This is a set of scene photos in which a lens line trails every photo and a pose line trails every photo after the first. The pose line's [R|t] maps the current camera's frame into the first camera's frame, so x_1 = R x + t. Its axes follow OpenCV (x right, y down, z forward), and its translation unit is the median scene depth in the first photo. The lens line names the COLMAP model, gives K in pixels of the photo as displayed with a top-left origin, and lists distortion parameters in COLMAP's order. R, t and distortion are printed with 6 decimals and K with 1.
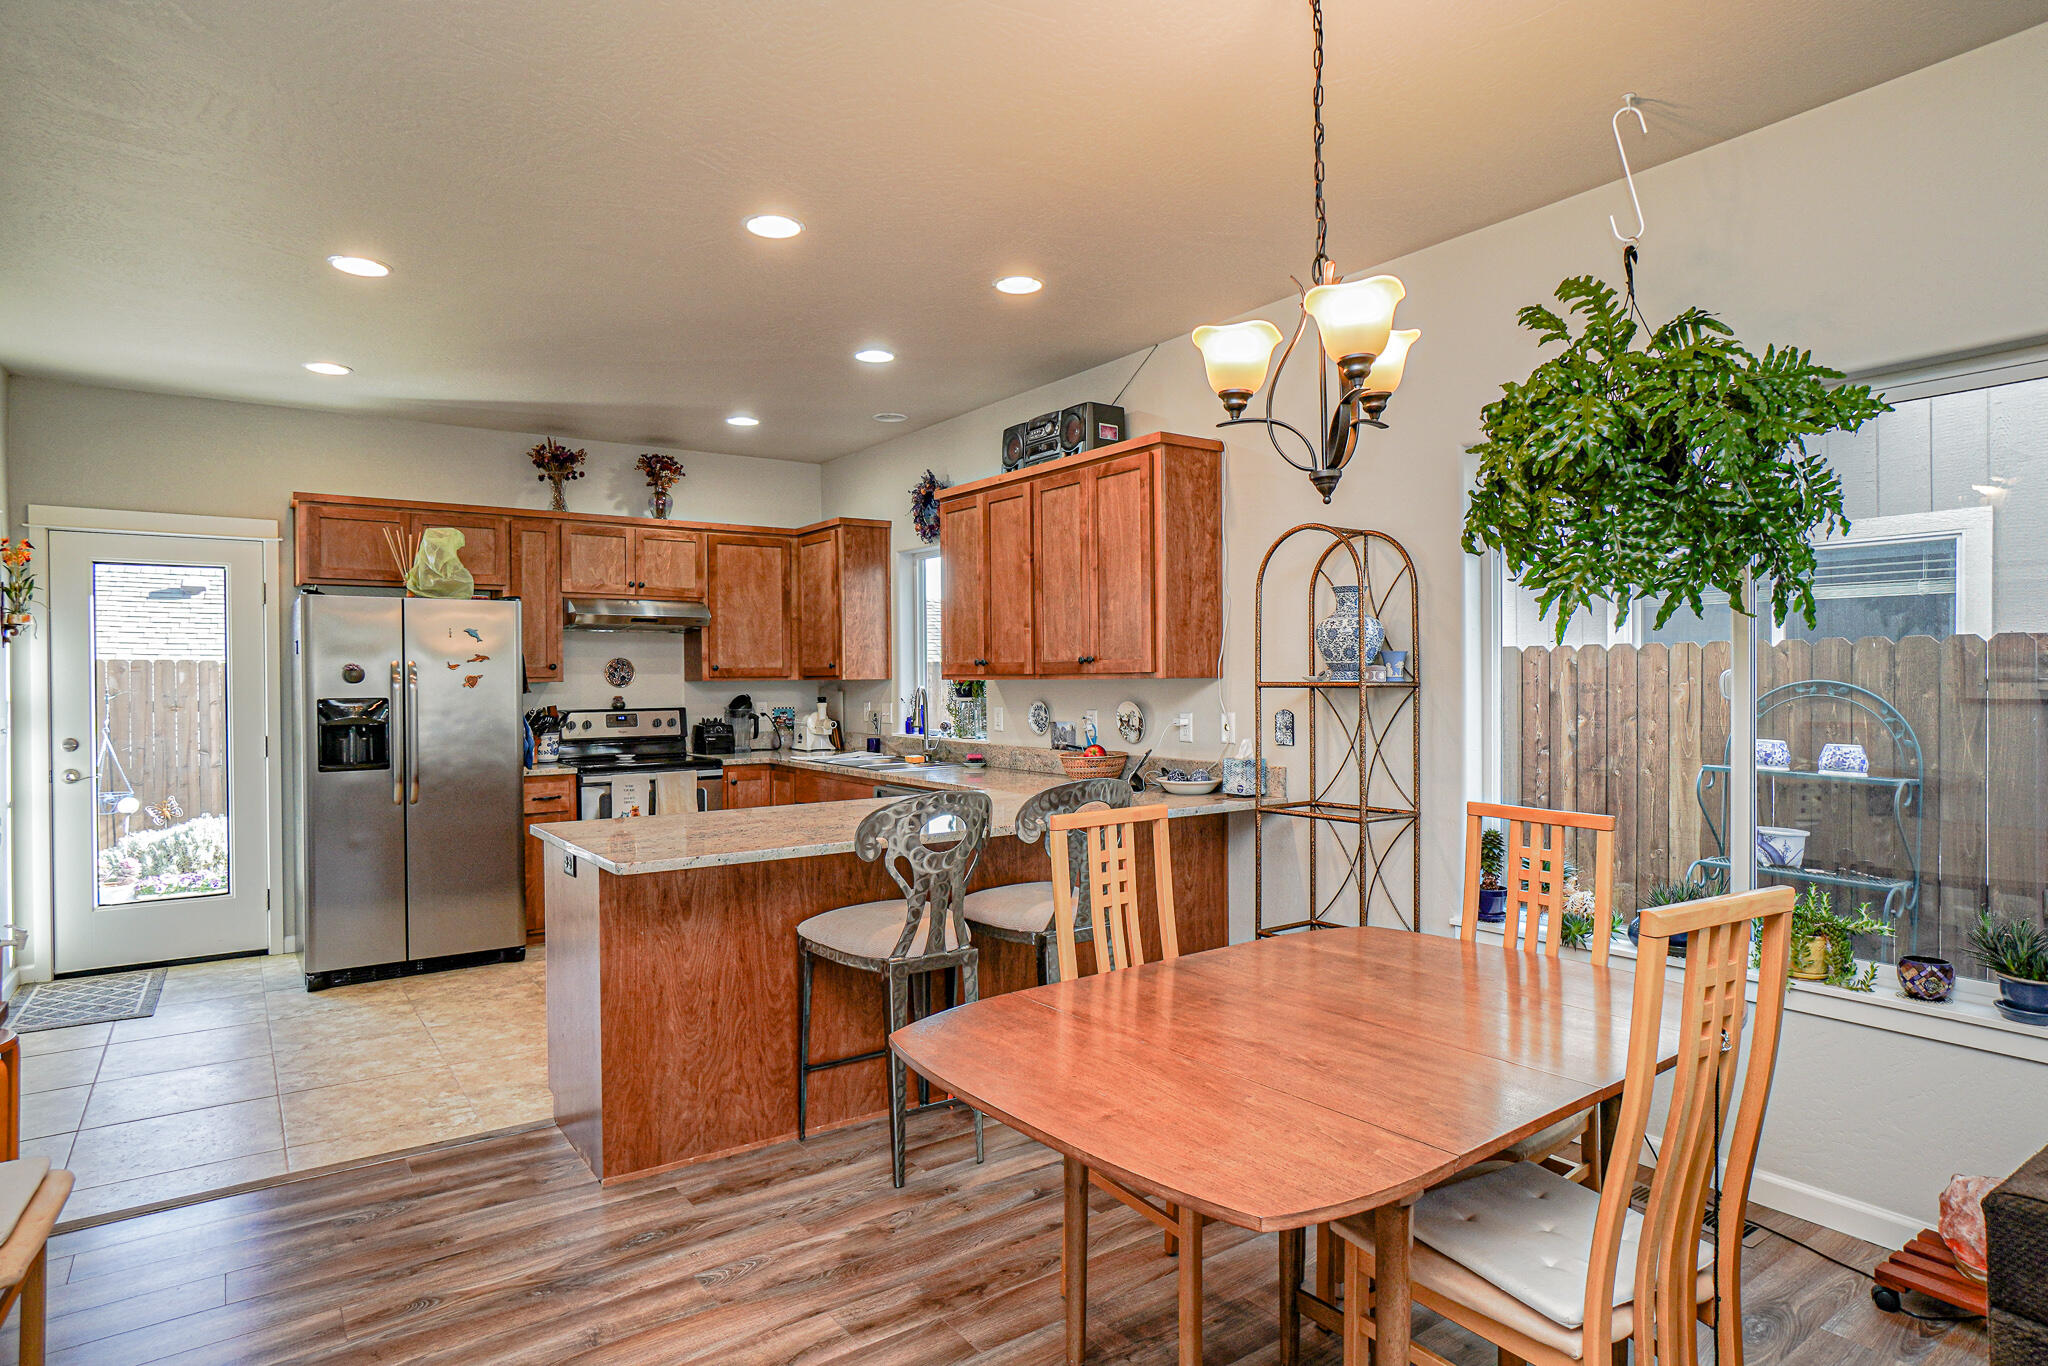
lens RADIAL K [[1137.2, 0, 1010.5], [0, 1137.2, 679.4], [0, 0, 1]] dist [-0.007731, -0.000541]
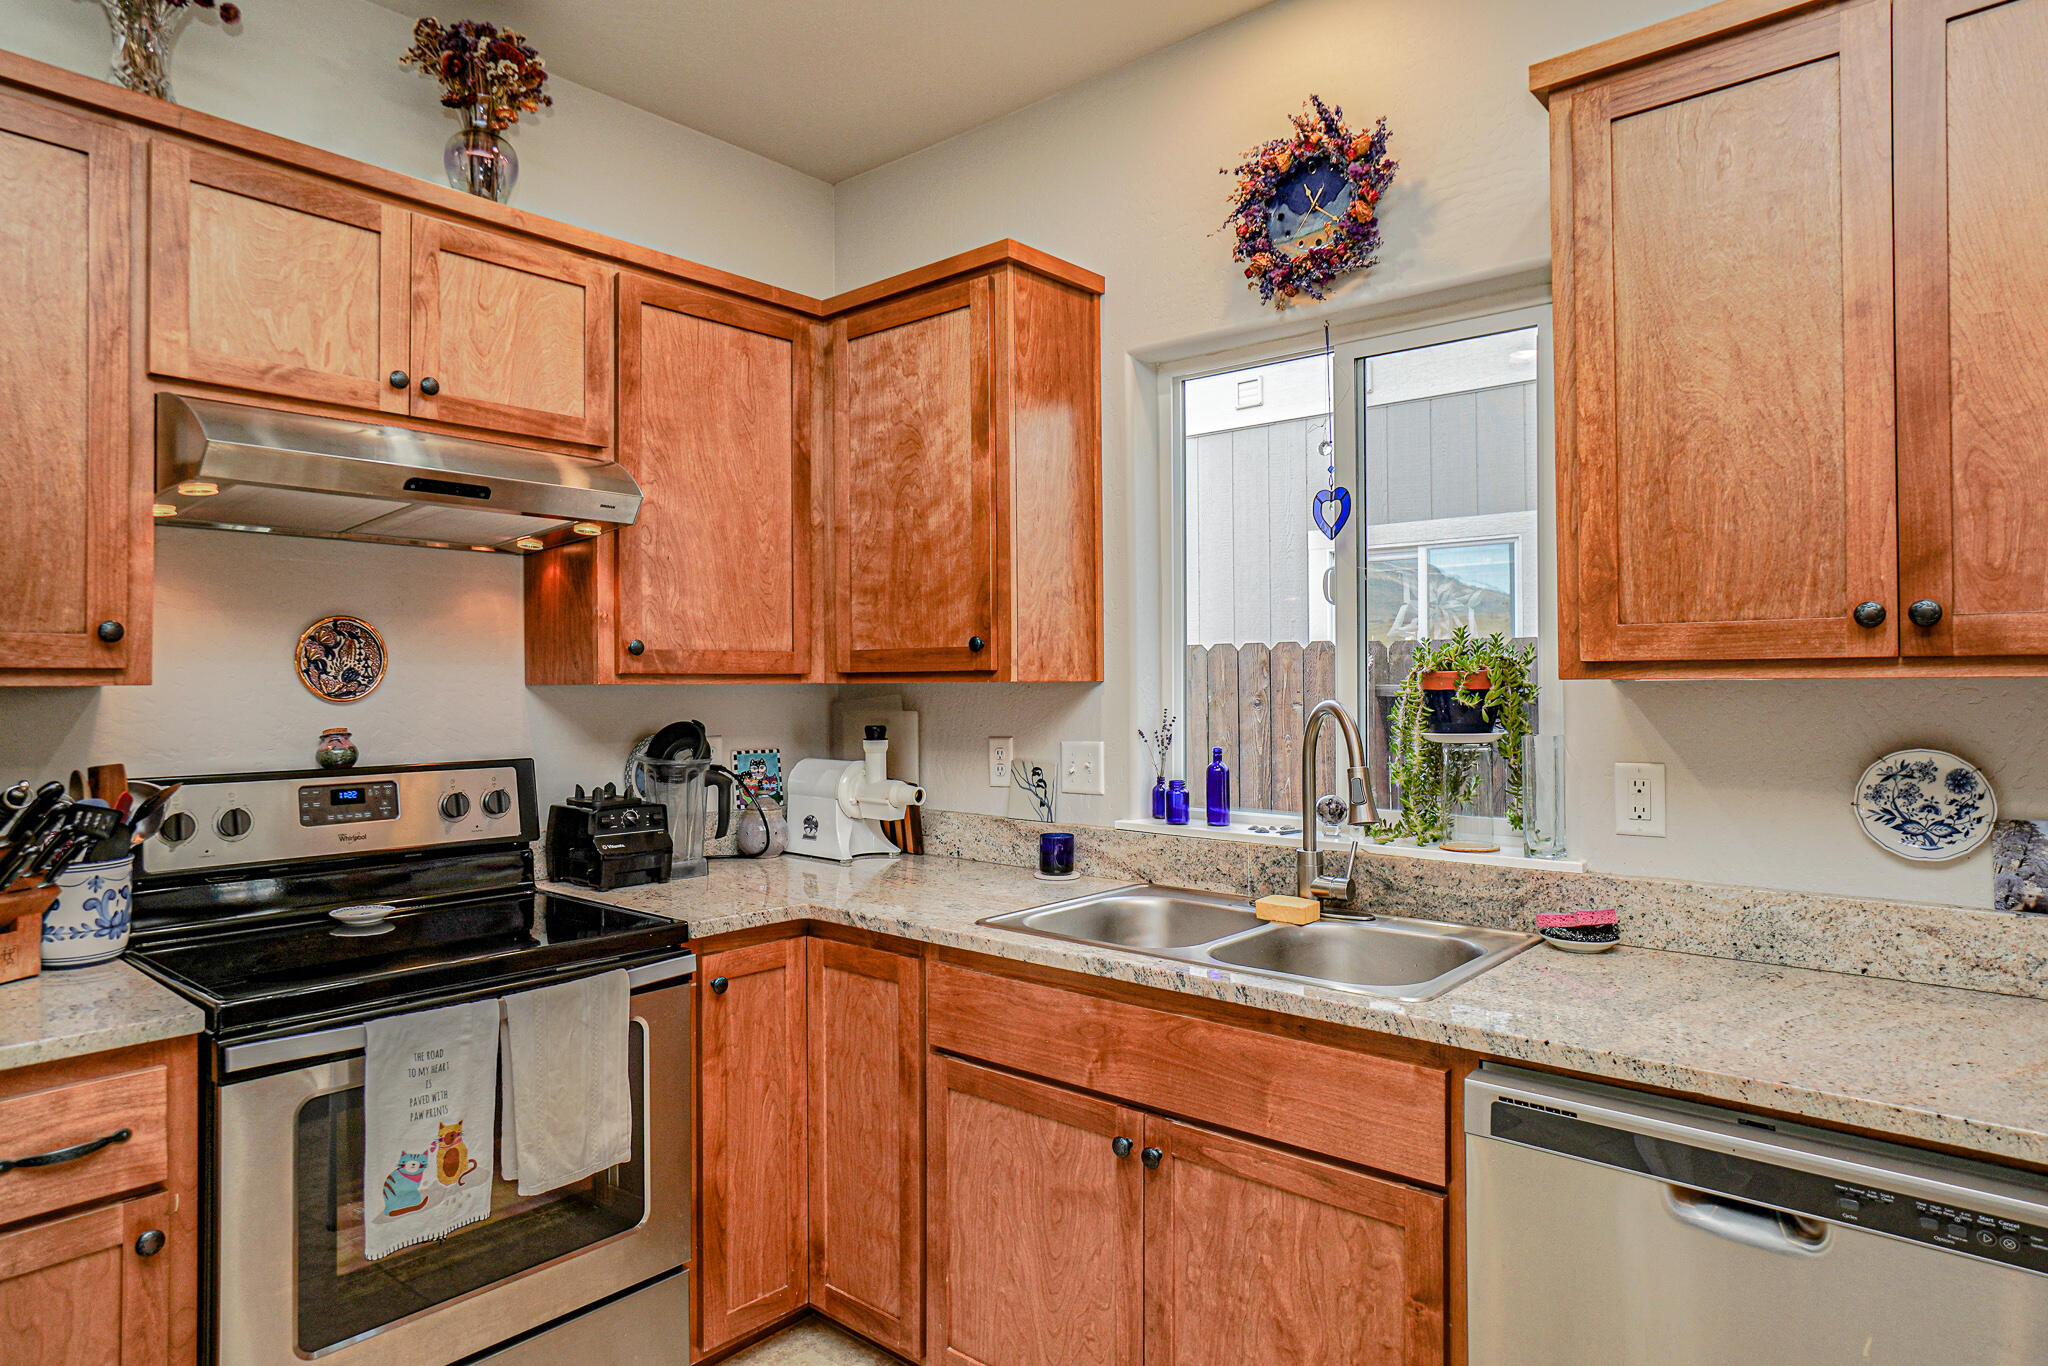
lens RADIAL K [[1190.0, 0, 973.1], [0, 1190.0, 664.4], [0, 0, 1]] dist [-0.004952, 0.000006]
pose [[0.974679, 0.007103, 0.223494, -0.269618], [-0.002545, 0.999783, -0.020674, 0.002862], [-0.223593, 0.019582, 0.974486, 0.690479]]
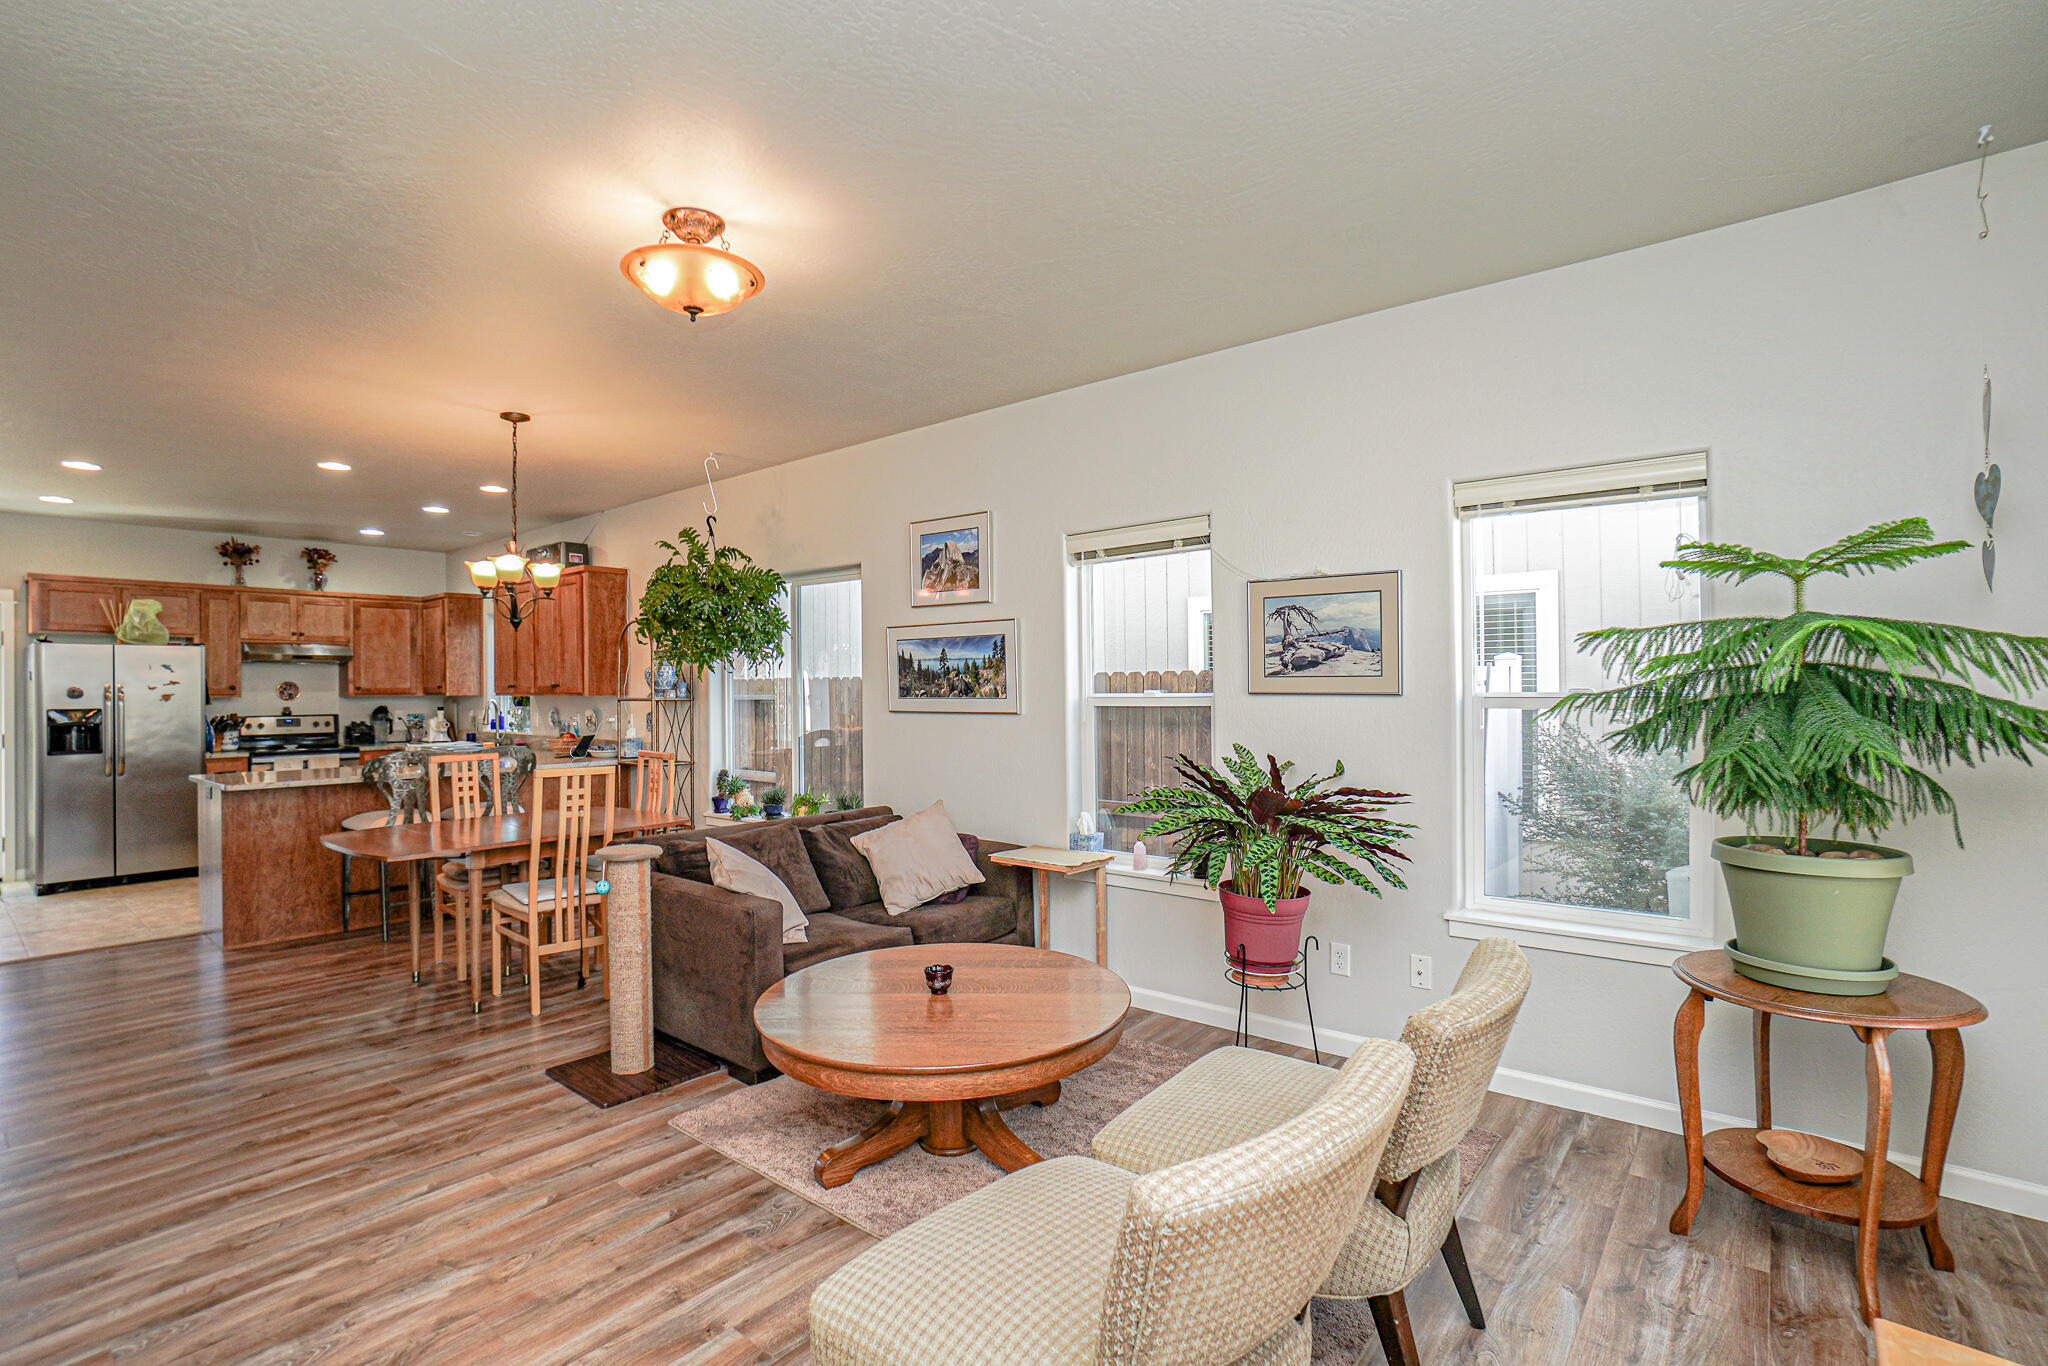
lens RADIAL K [[956.5, 0, 1024.0], [0, 956.5, 683.0], [0, 0, 1]] dist [-0.066292, 0.027890]
pose [[0.962718, 0.001894, 0.270501, 0.296450], [0.000458, 0.999963, -0.008632, -0.006256], [-0.270507, 0.008434, 0.962681, -0.504357]]
